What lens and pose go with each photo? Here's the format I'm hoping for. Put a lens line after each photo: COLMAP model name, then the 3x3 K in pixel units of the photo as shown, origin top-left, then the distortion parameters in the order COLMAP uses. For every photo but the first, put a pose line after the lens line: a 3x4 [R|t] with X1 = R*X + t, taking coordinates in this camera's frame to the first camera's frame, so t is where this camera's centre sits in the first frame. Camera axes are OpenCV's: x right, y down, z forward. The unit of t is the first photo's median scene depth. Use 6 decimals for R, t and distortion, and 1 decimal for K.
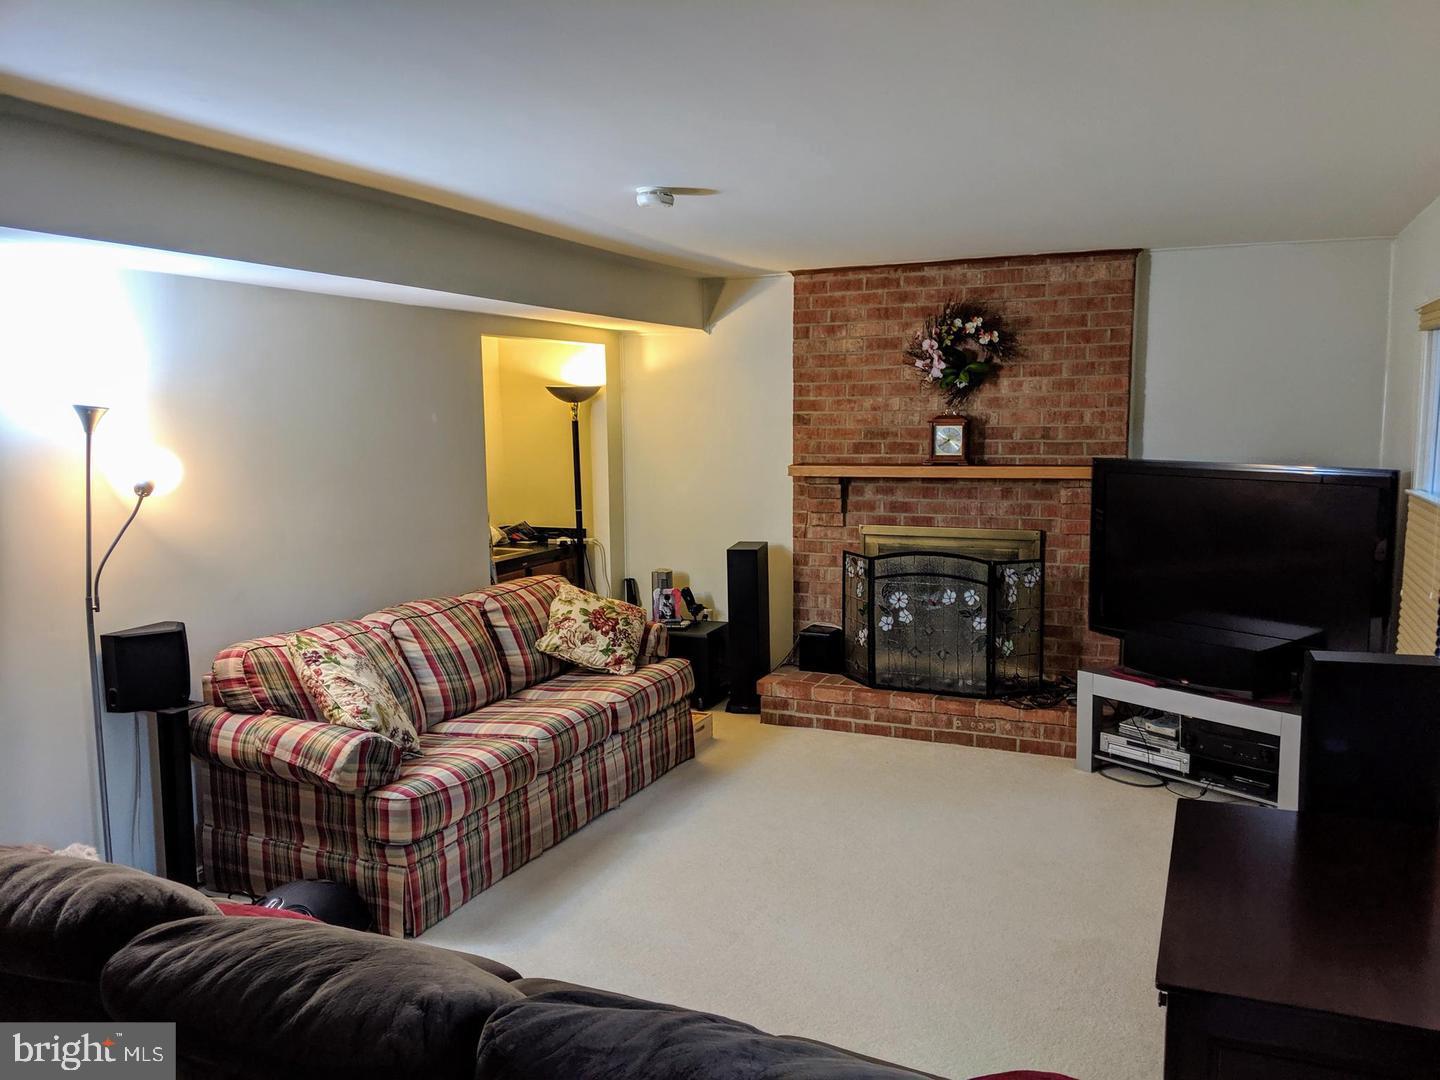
lens RADIAL K [[1161.7, 0, 738.0], [0, 1161.7, 535.2], [0, 0, 1]] dist [0.101395, -0.188131]
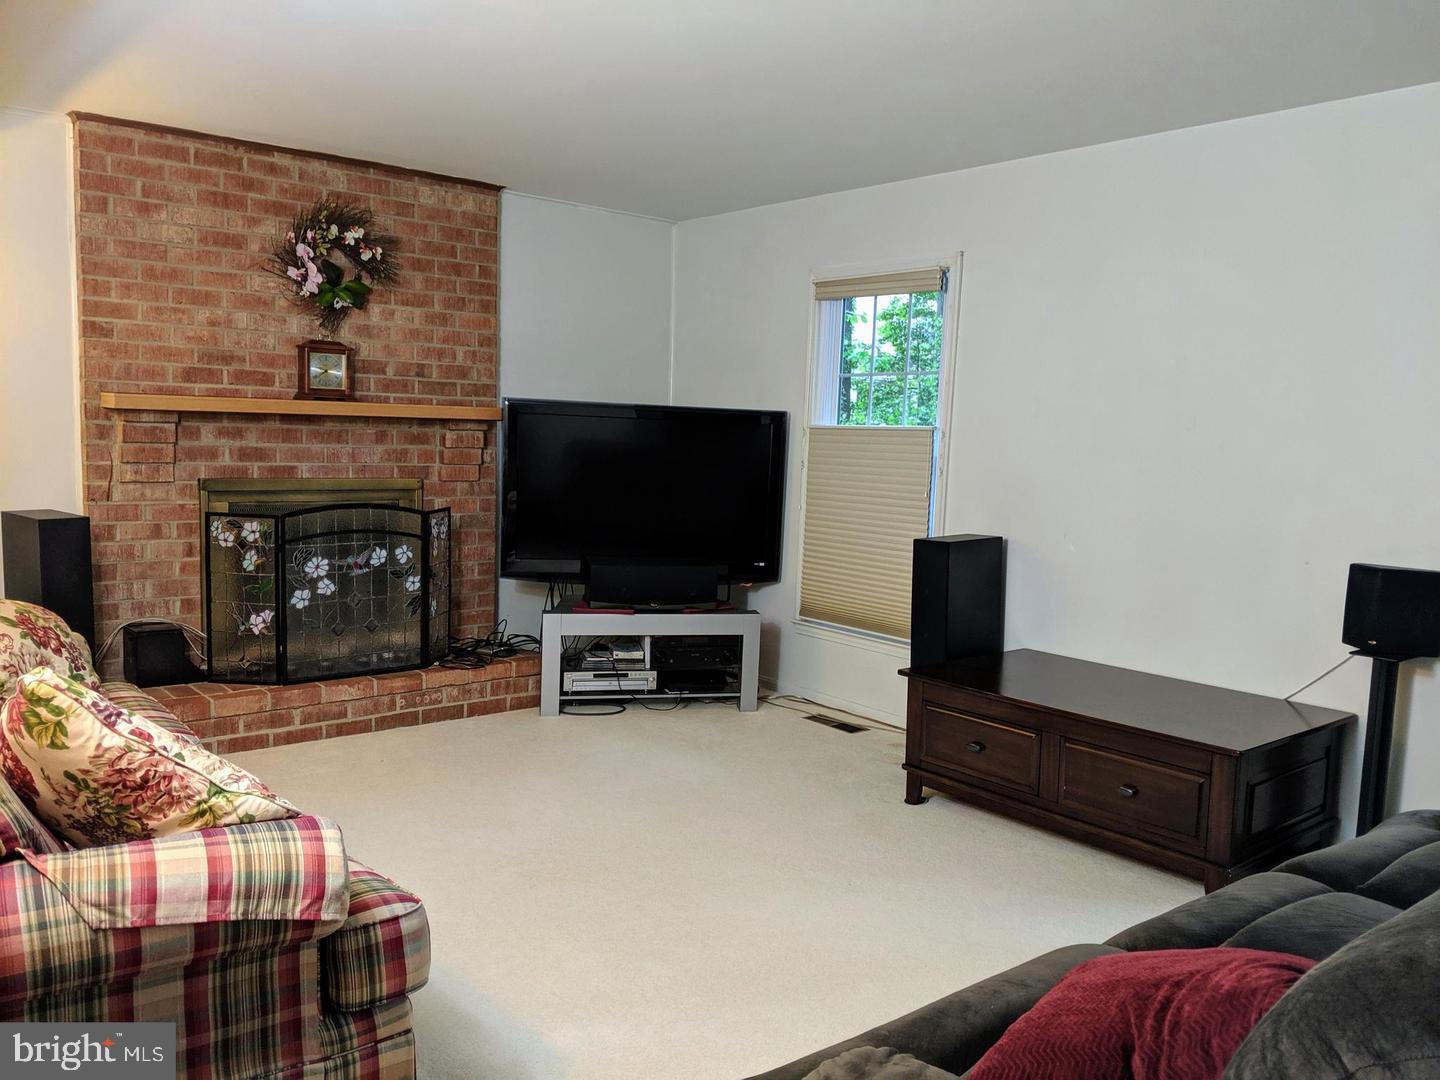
lens RADIAL K [[1161.7, 0, 738.0], [0, 1161.7, 535.2], [0, 0, 1]] dist [0.101395, -0.188131]
pose [[0.433839, -0.059294, 0.899037, -0.453612], [0.063283, 0.997373, 0.035242, 0.023816], [-0.898766, 0.041604, 0.436451, 0.387829]]
